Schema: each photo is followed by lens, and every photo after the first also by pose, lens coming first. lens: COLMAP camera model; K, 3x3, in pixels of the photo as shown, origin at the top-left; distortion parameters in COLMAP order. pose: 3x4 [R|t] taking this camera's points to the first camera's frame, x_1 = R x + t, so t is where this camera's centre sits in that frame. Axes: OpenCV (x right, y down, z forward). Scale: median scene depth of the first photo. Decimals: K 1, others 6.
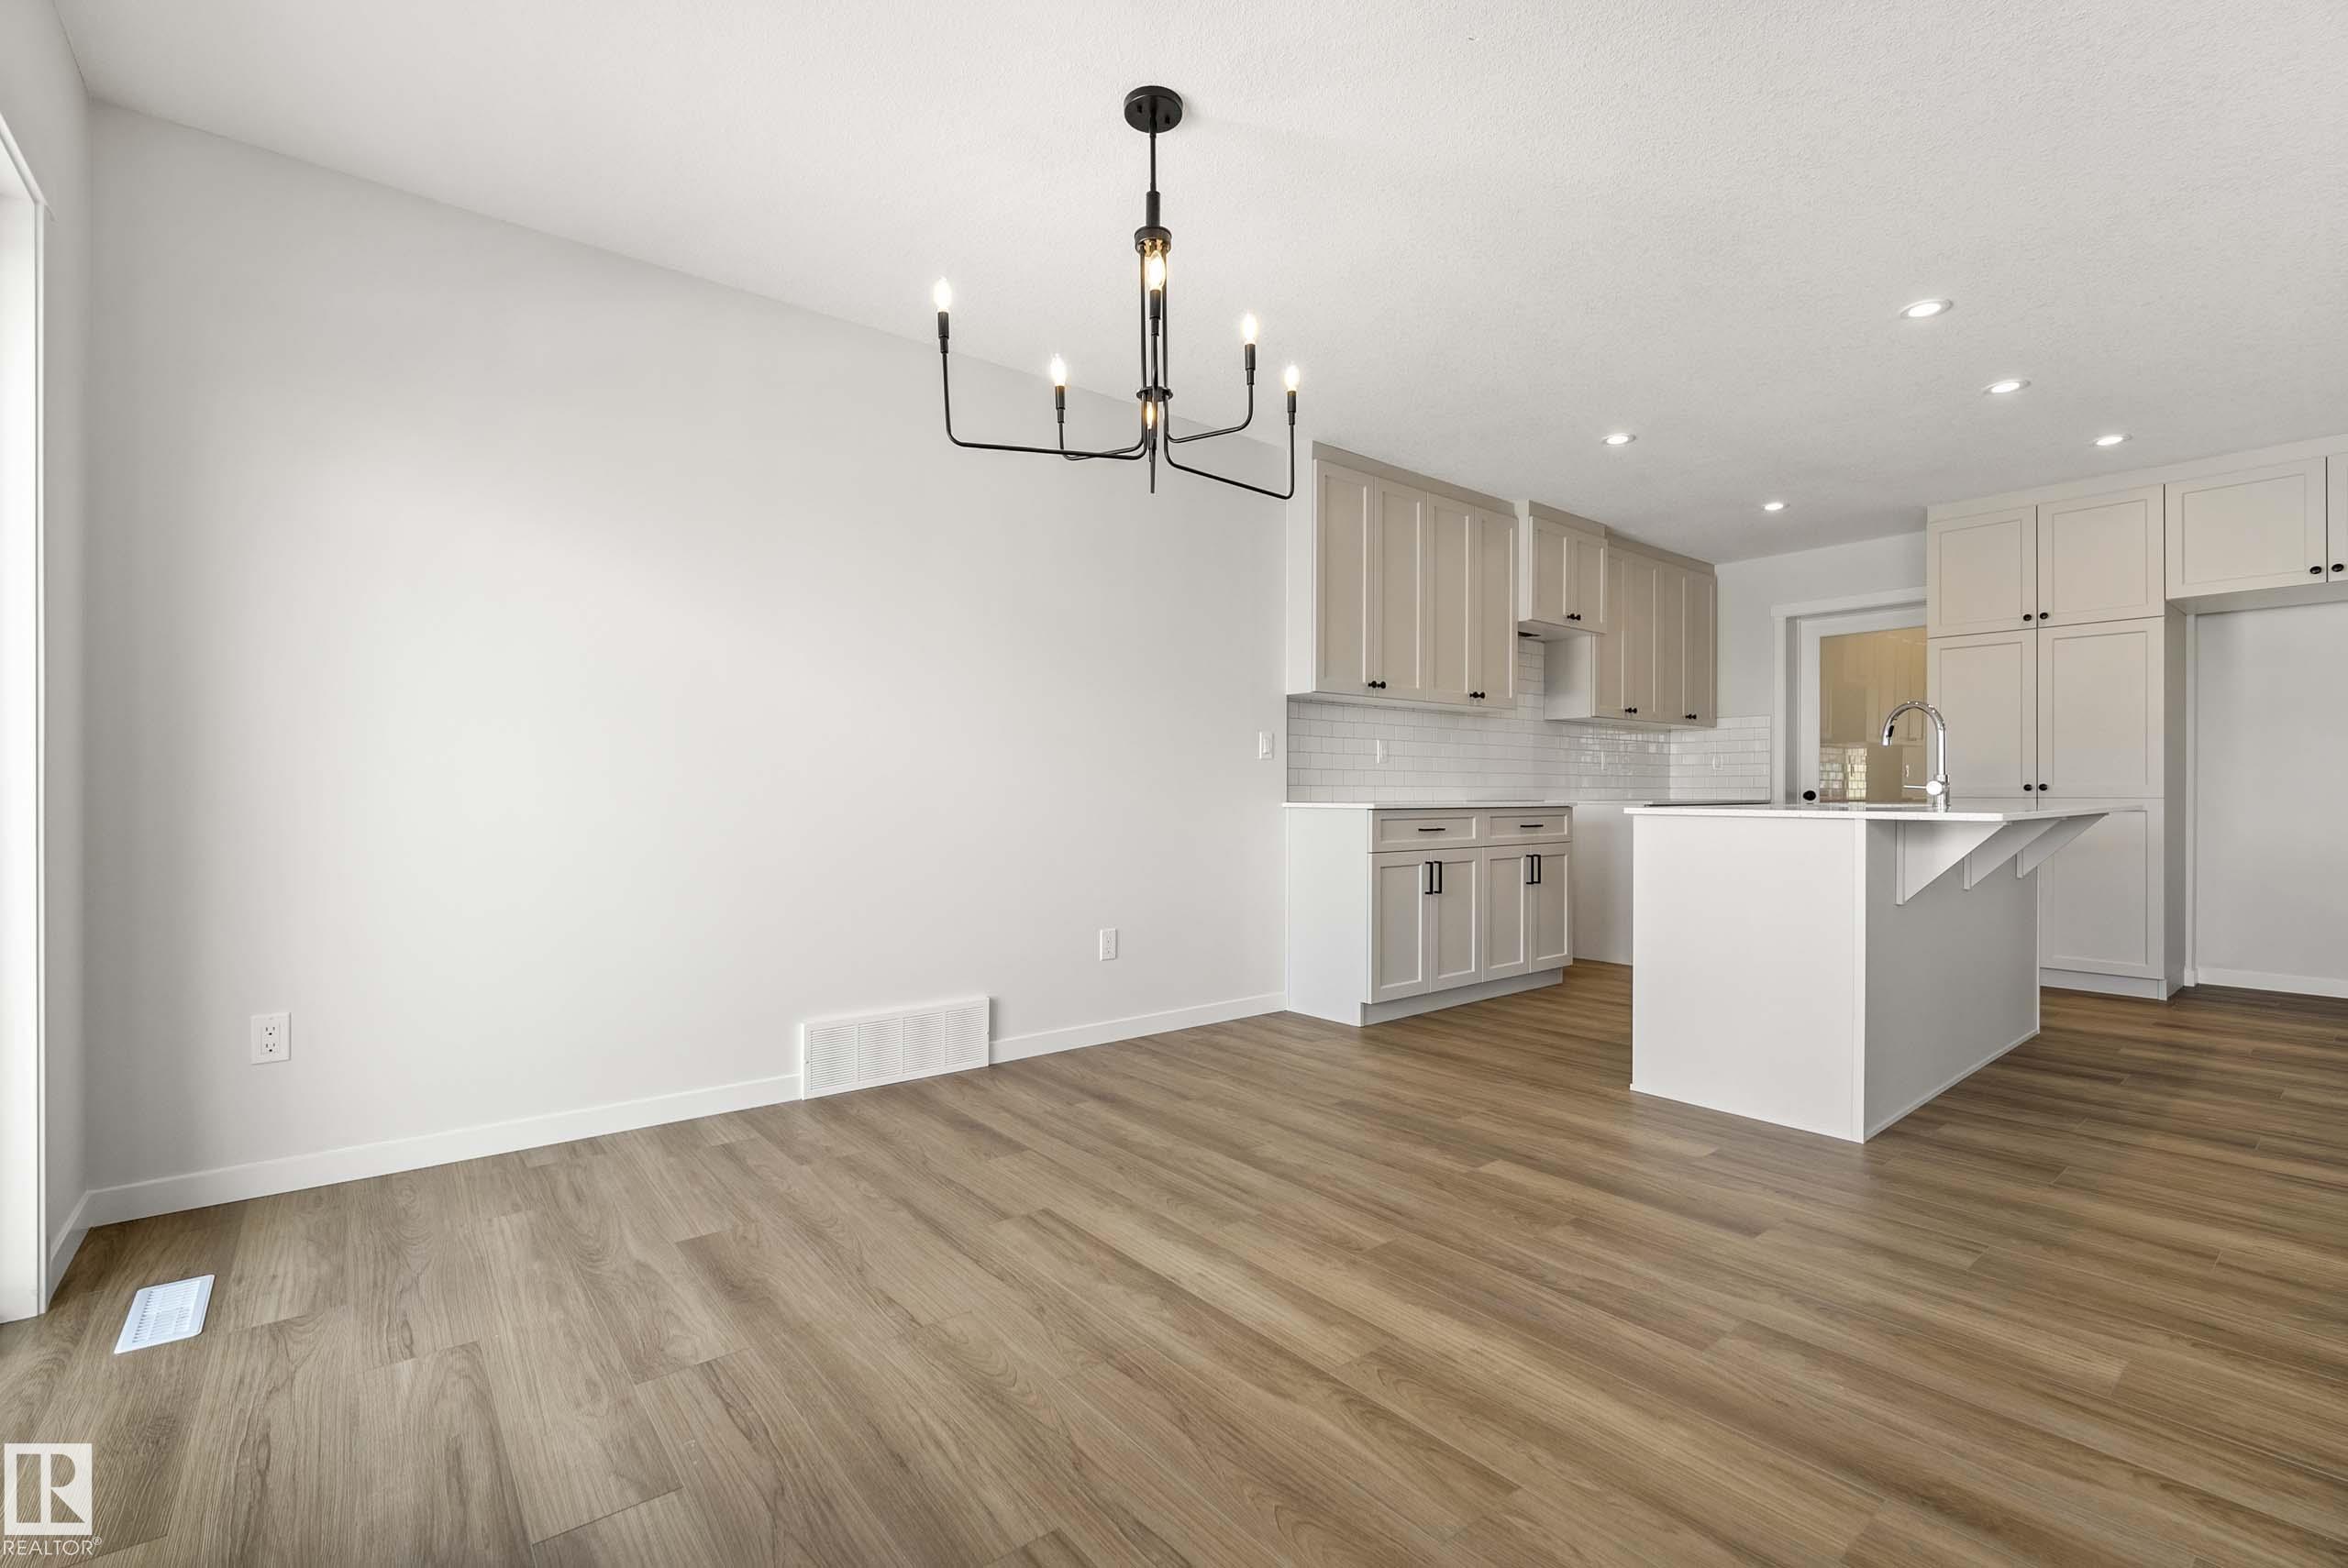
lens RADIAL K [[1033.0, 0, 1176.3], [0, 1033.0, 793.5], [0, 0, 1]] dist [-0.006760, 0.001275]
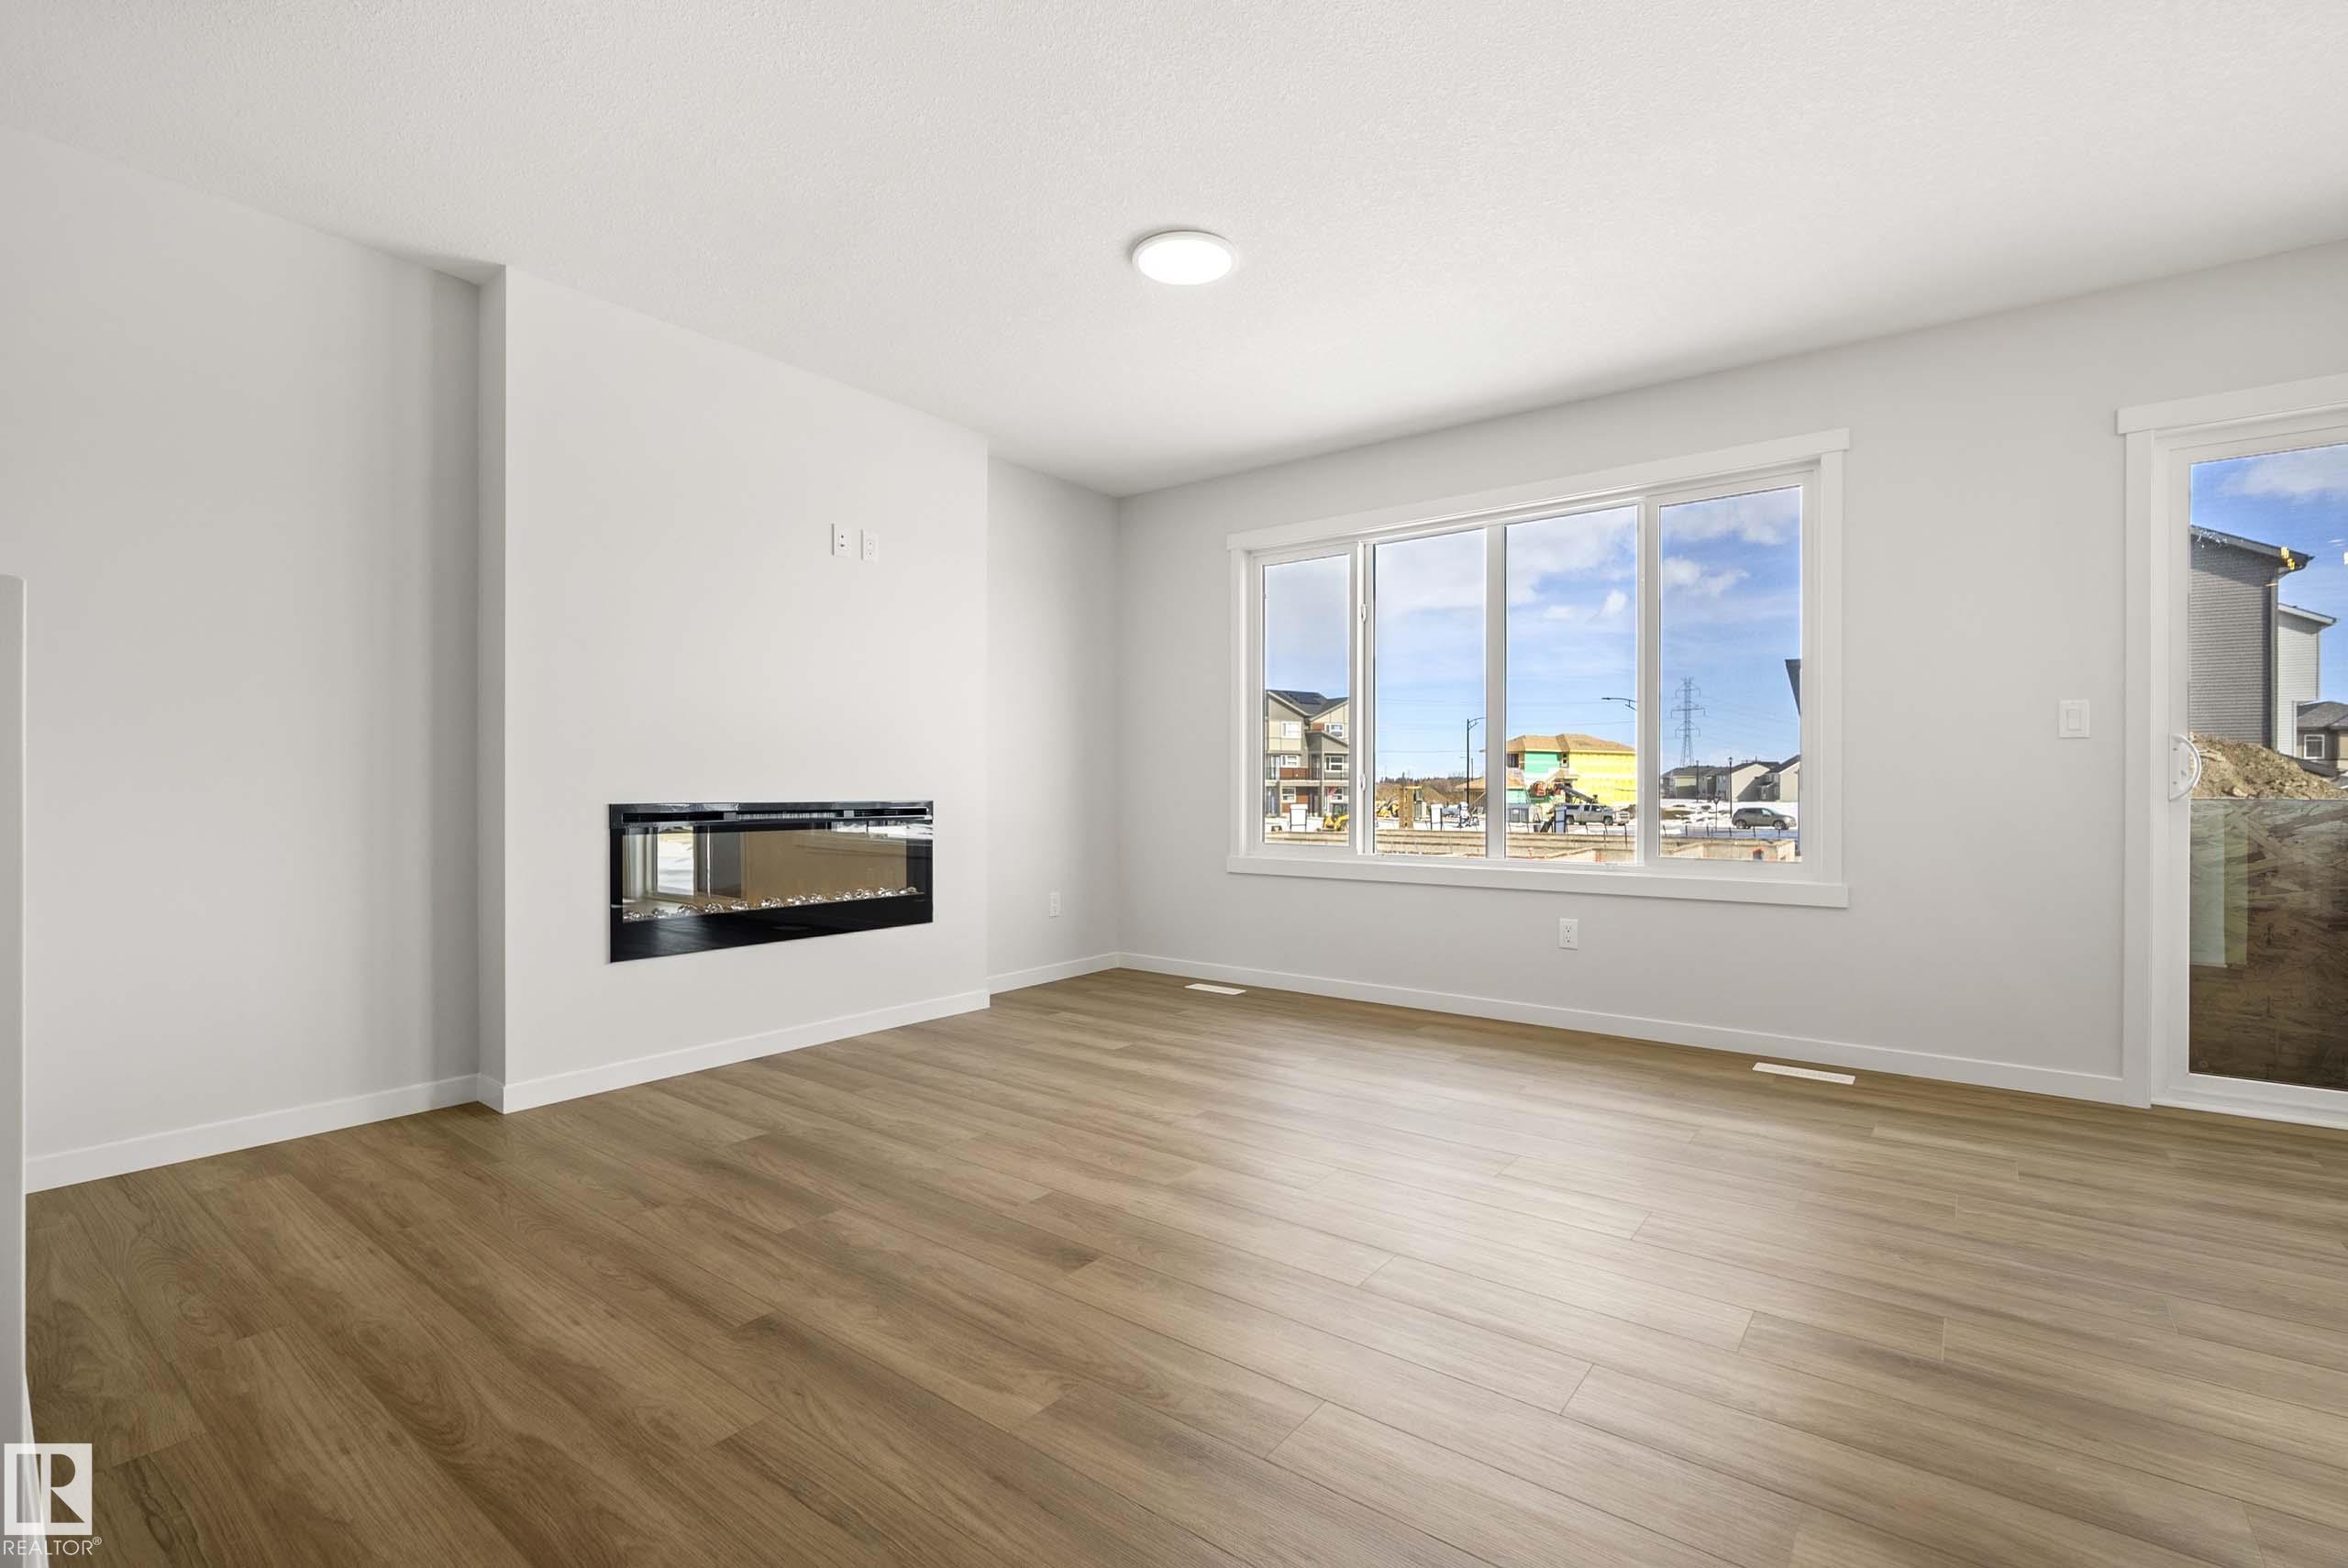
lens RADIAL K [[1055.5, 0, 1174.0], [0, 1055.5, 784.0], [0, 0, 1]] dist [-0.001824, 0.000221]
pose [[-0.972112, -0.003354, -0.234491, 0.604376], [-0.003703, 0.999993, 0.001050, -0.001023], [0.234486, 0.001889, -0.972118, 0.643235]]
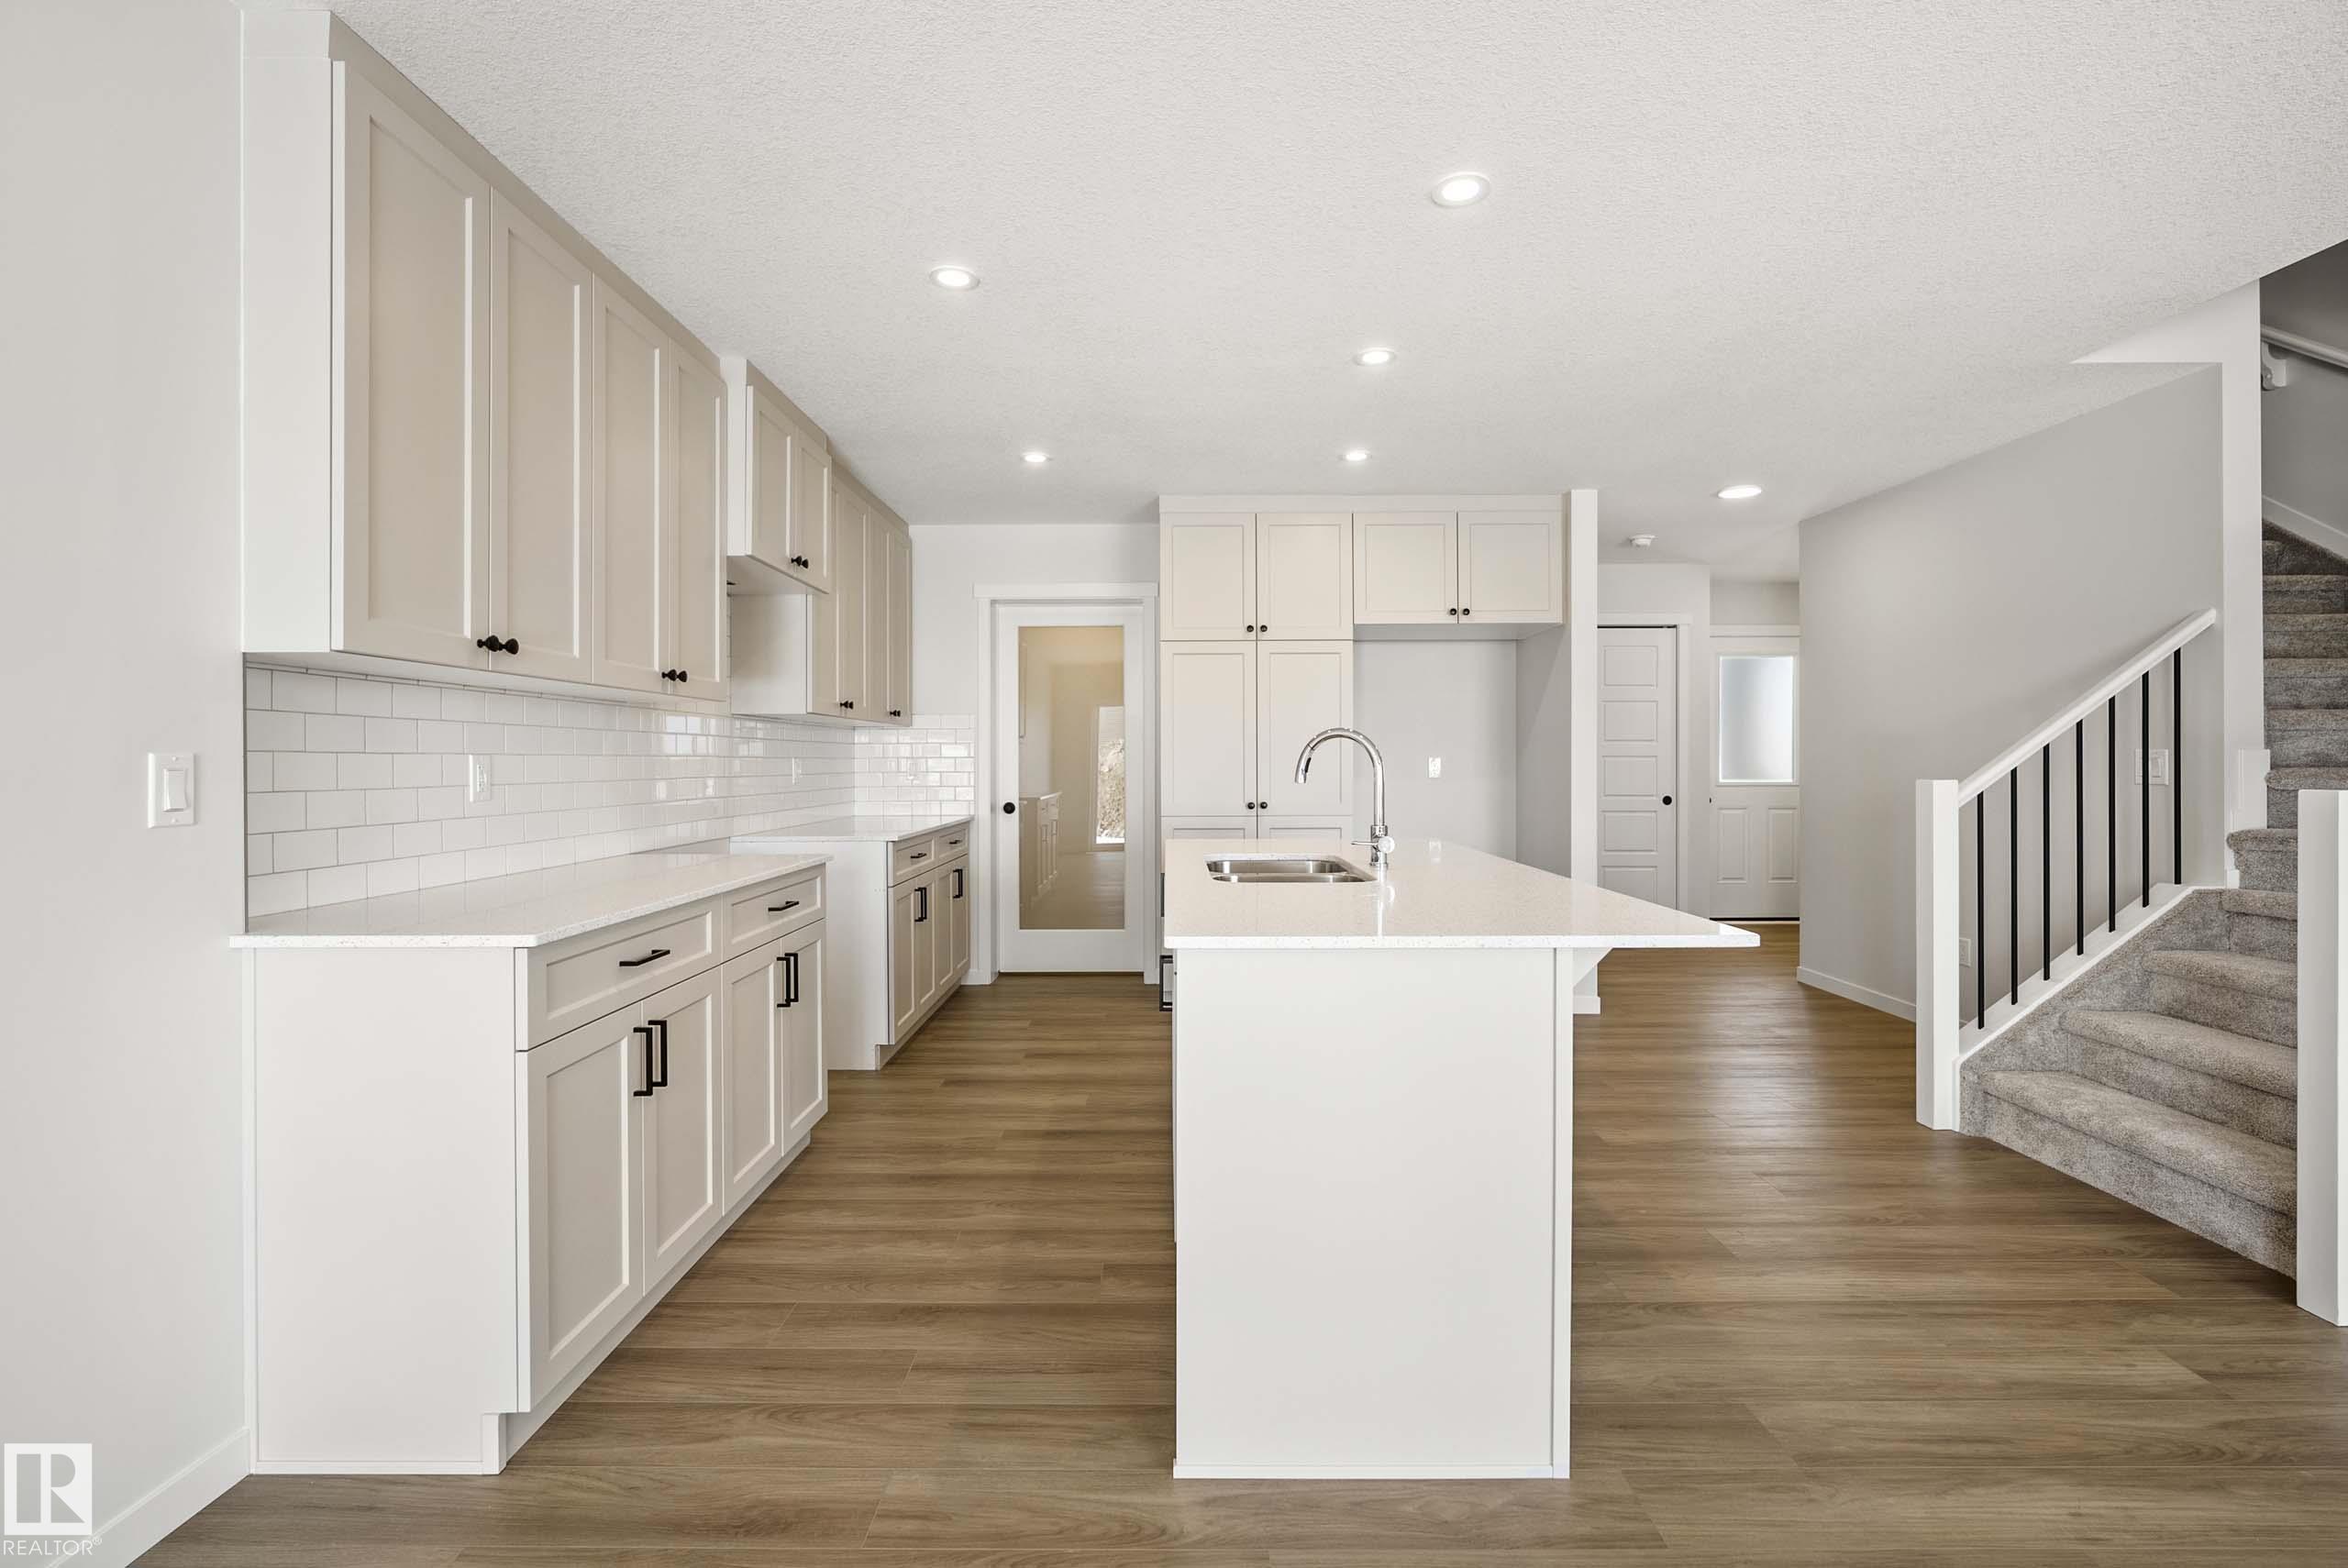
lens RADIAL K [[1050.5, 0, 1173.1], [0, 1050.5, 764.2], [0, 0, 1]] dist [-0.008692, 0.000352]
pose [[0.633197, -0.005412, 0.773972, 0.027062], [0.006016, 0.999980, 0.002071, -0.055110], [-0.773968, 0.003345, 0.633216, 0.510454]]
